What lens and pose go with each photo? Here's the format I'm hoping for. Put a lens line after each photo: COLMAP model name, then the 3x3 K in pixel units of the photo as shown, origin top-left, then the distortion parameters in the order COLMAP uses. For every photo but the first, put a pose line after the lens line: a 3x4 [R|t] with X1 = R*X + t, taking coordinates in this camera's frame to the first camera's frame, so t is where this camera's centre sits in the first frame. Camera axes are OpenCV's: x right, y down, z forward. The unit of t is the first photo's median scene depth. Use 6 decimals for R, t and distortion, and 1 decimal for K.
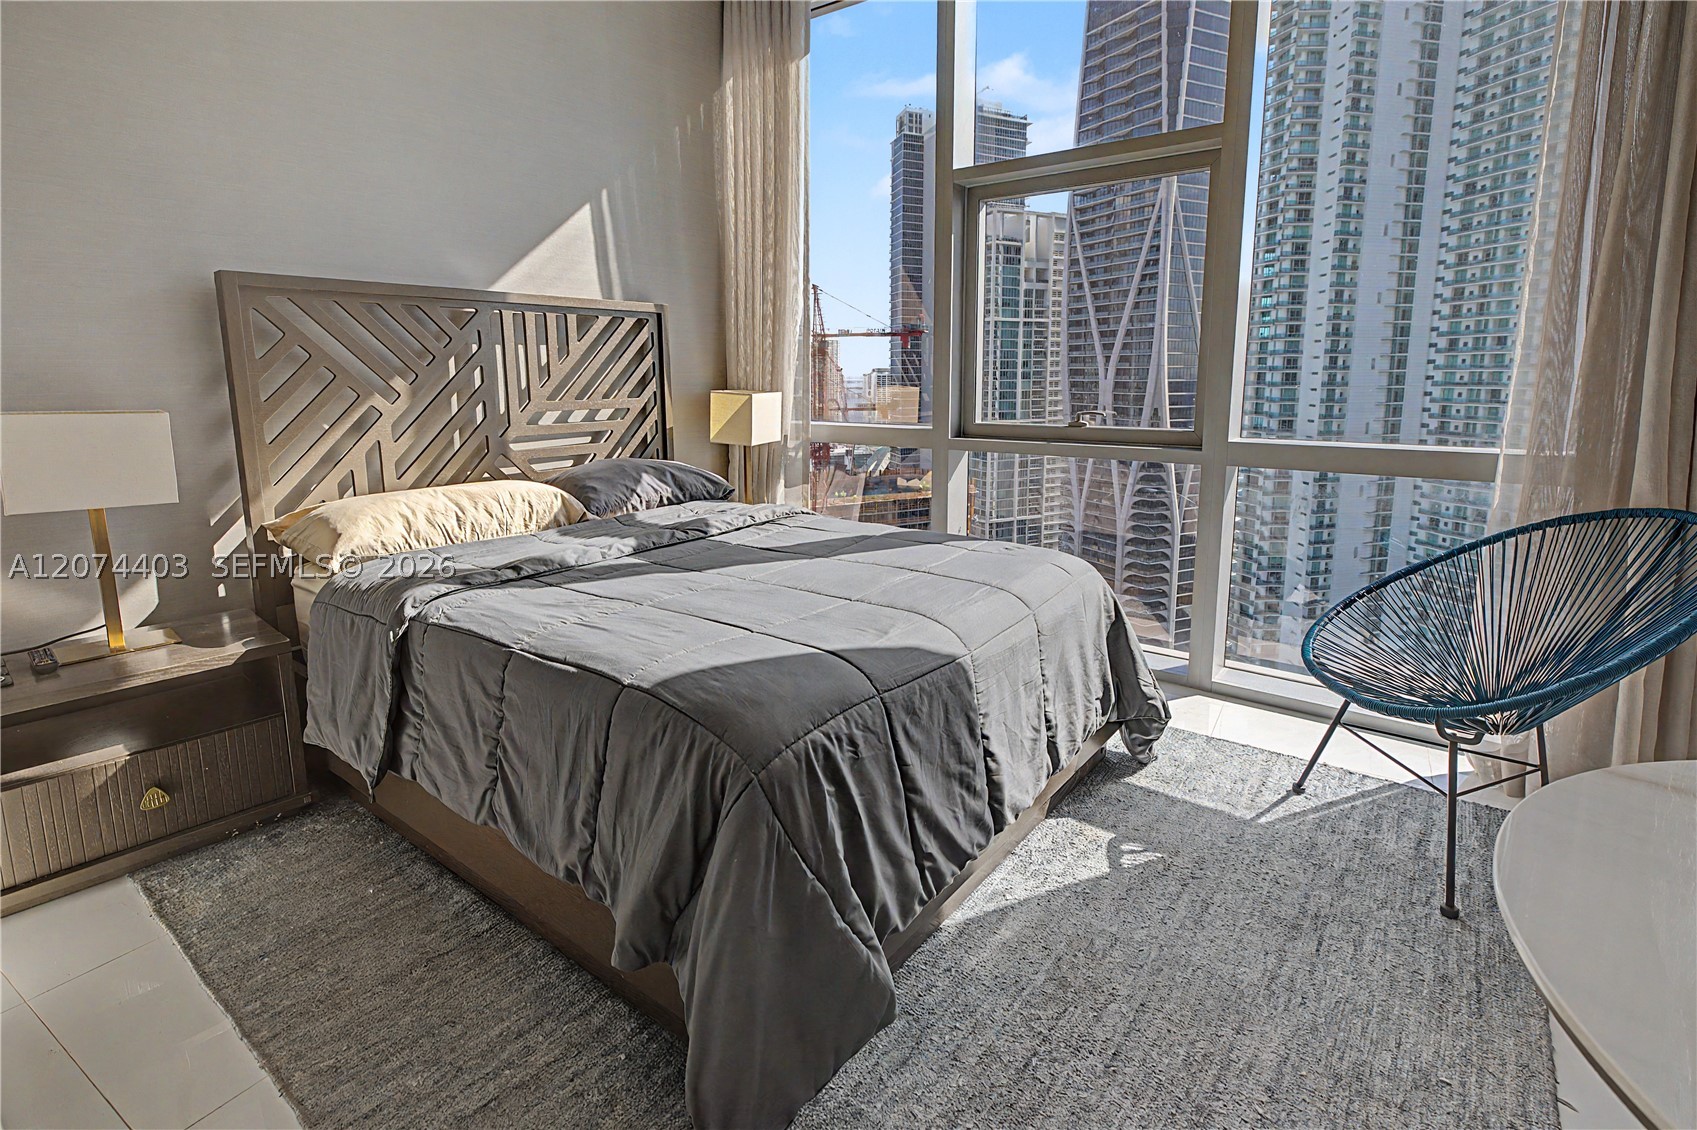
lens RADIAL K [[835.8, 0, 861.6], [0, 835.8, 495.5], [0, 0, 1]] dist [0.002886, -0.000008]
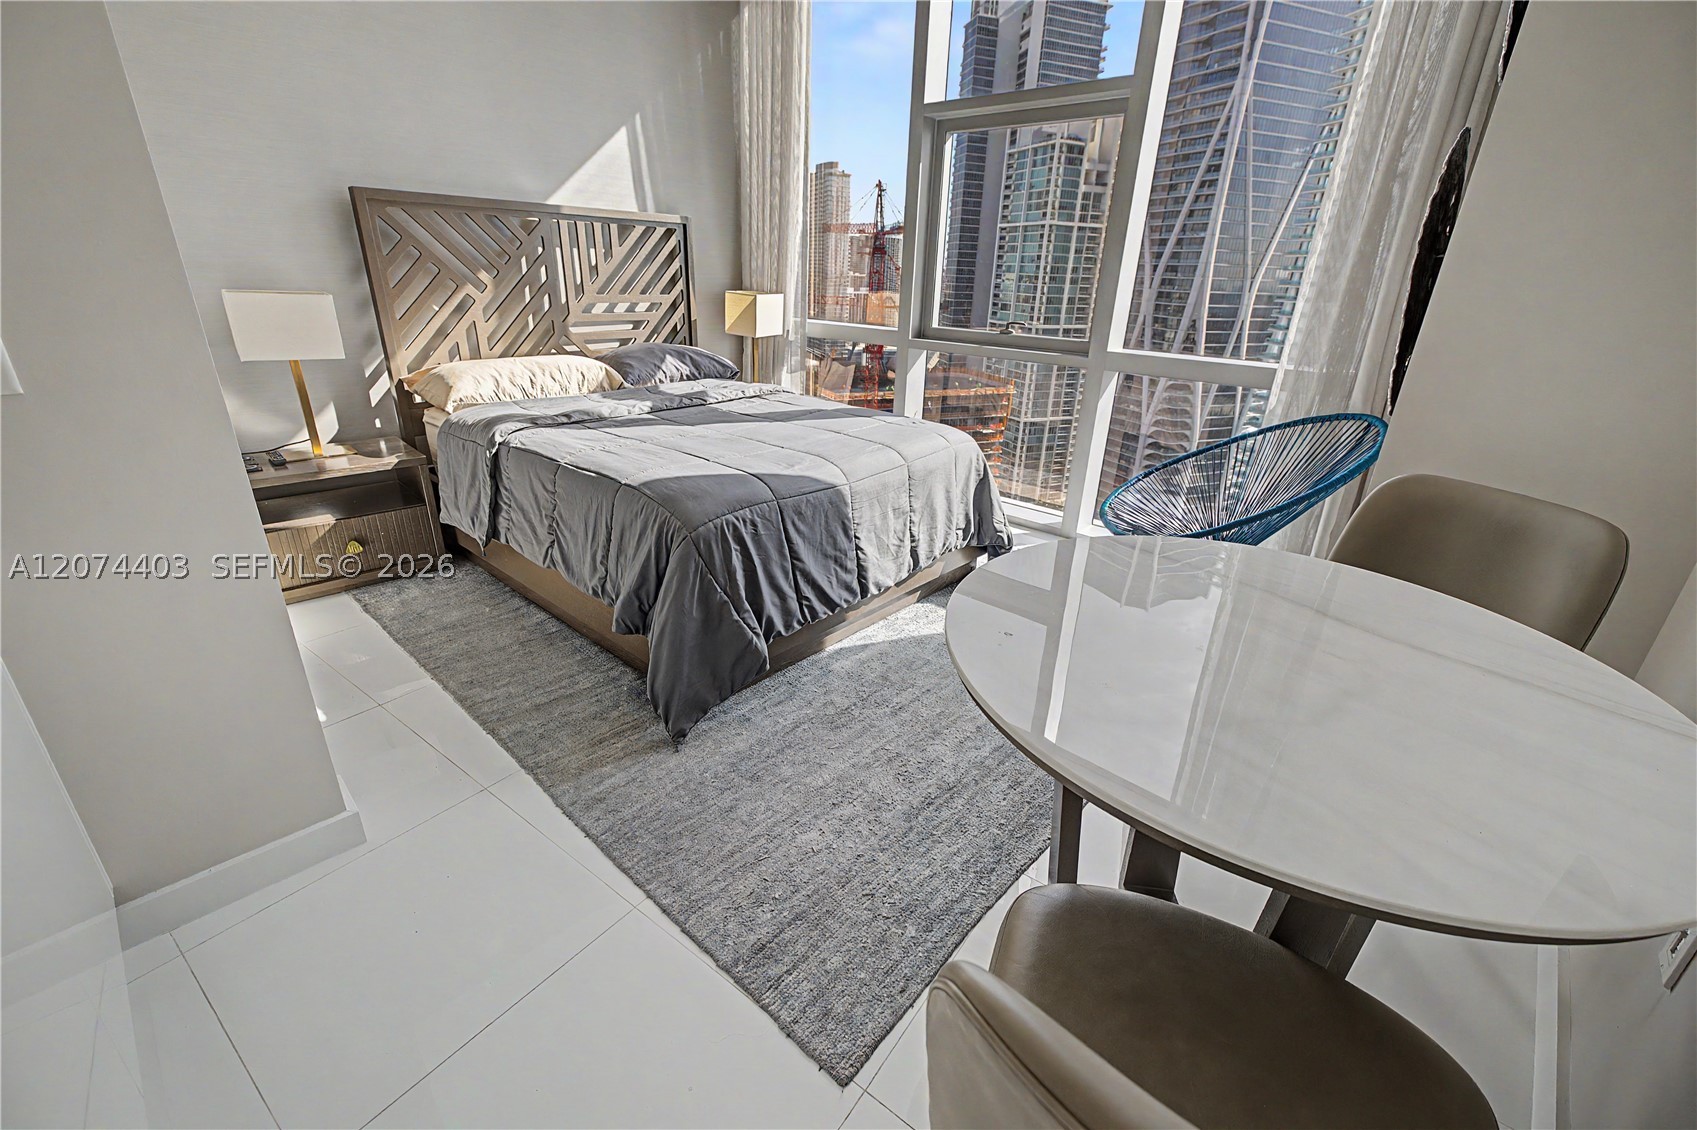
lens RADIAL K [[732.7, 0, 861.1], [0, 732.7, 569.7], [0, 0, 1]] dist [0.001912, -0.000053]
pose [[0.996398, 0.064425, -0.055141, 0.175172], [-0.049370, 0.969394, 0.240495, 0.011943], [0.068947, -0.236906, 0.969083, -0.260104]]
